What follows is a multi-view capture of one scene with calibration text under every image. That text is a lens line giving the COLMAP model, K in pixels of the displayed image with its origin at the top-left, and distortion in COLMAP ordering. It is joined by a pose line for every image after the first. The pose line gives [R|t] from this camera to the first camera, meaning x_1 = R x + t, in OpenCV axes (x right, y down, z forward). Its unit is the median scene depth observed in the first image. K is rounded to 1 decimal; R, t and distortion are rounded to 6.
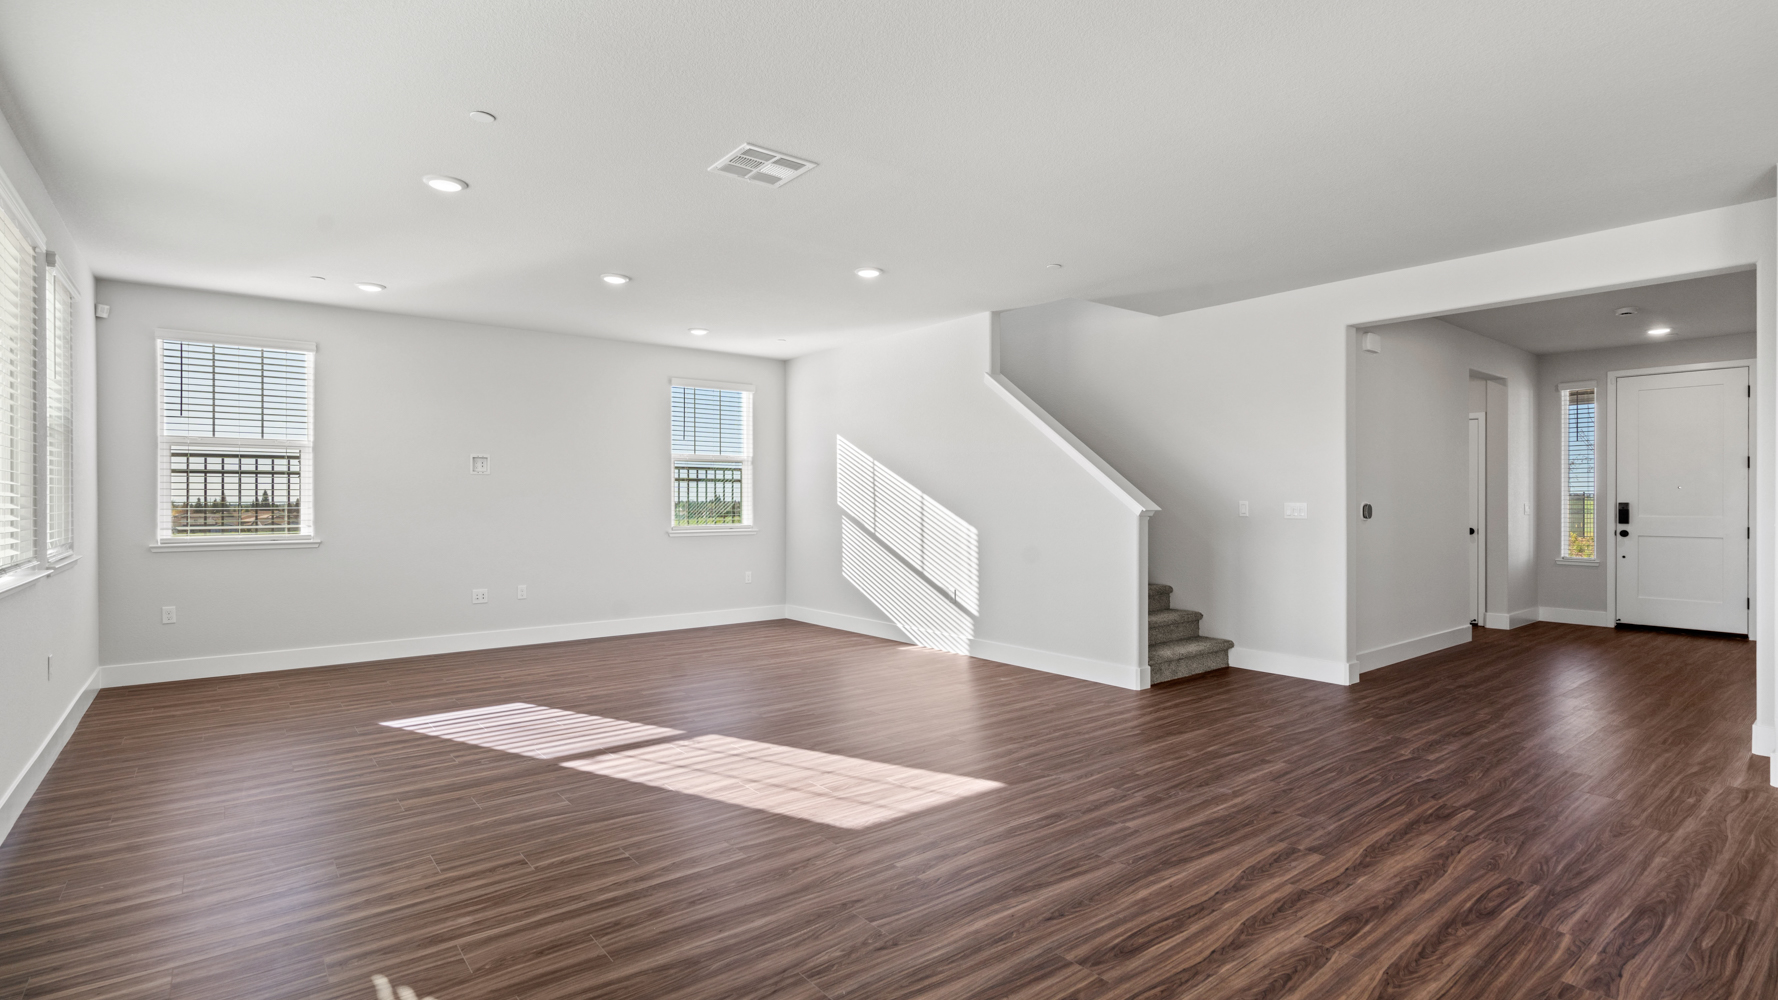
lens RADIAL K [[836.6, 0, 889.0], [0, 836.6, 500.0], [0, 0, 1]] dist [-0.001740, 0.000335]
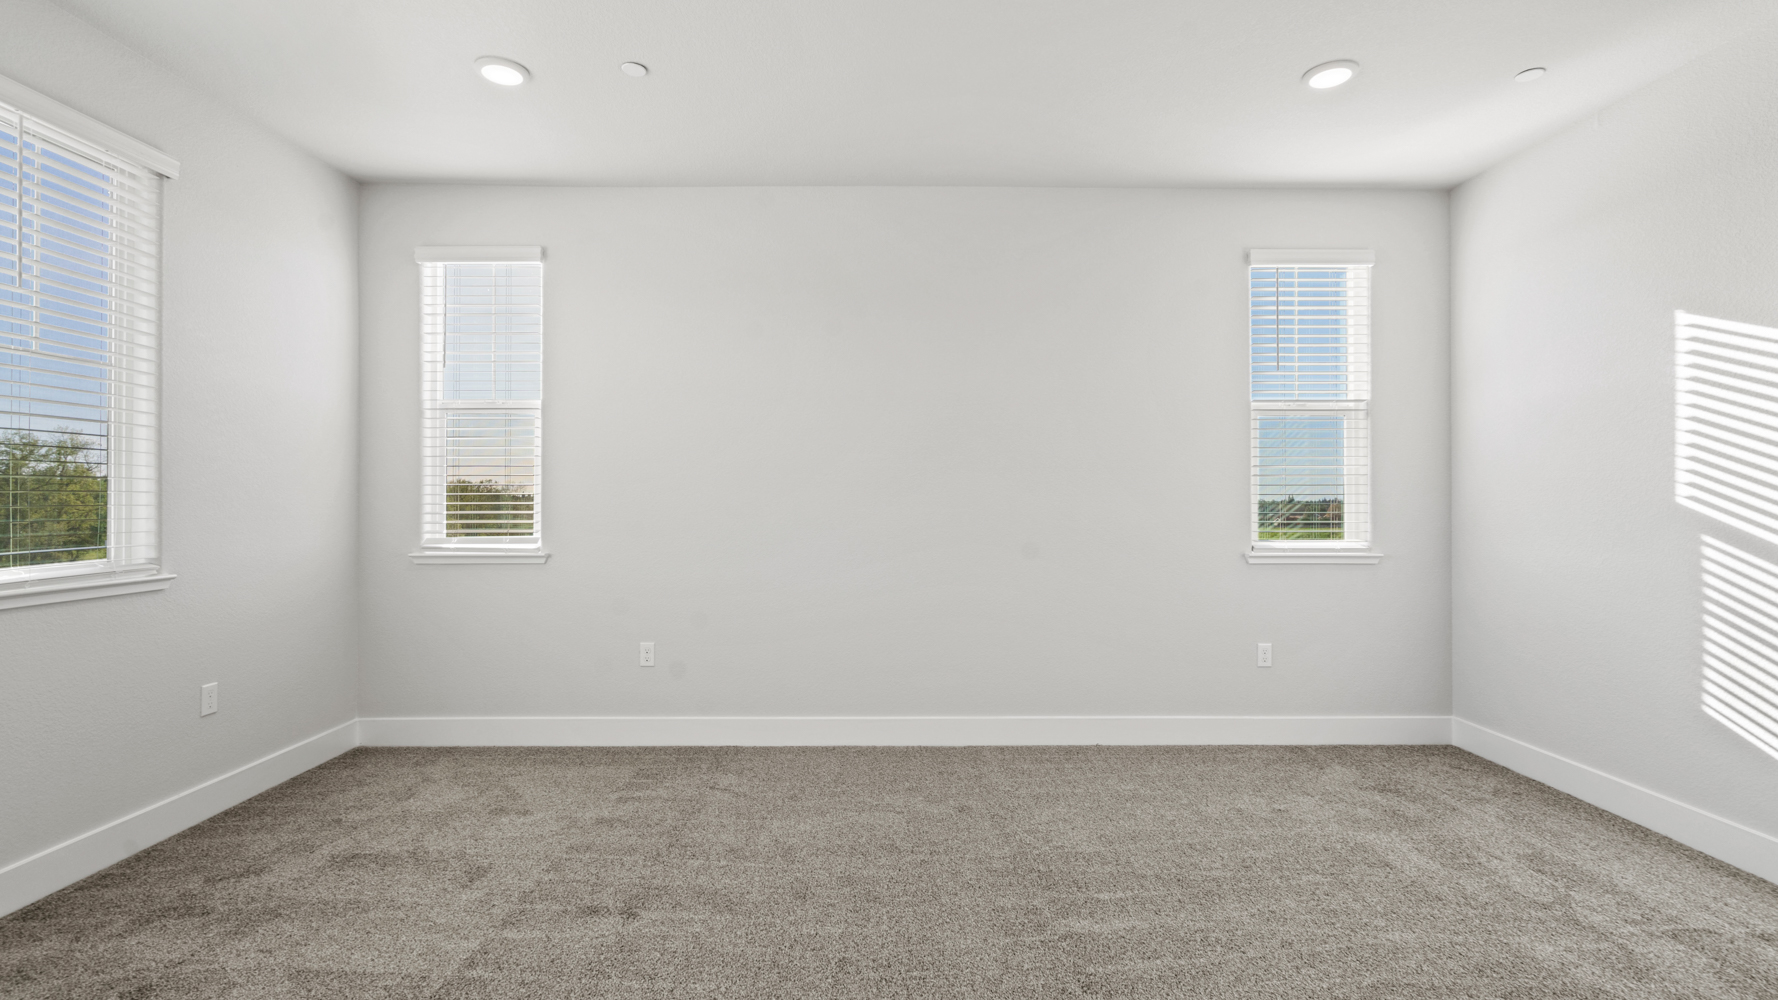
lens RADIAL K [[807.3, 0, 909.5], [0, 807.3, 493.3], [0, 0, 1]] dist [-0.002796, -0.000134]
pose [[0.791659, 0.005007, -0.610942, -0.116132], [-0.002525, 0.999985, 0.004924, 0.001311], [0.610958, -0.002355, 0.791660, 0.612485]]
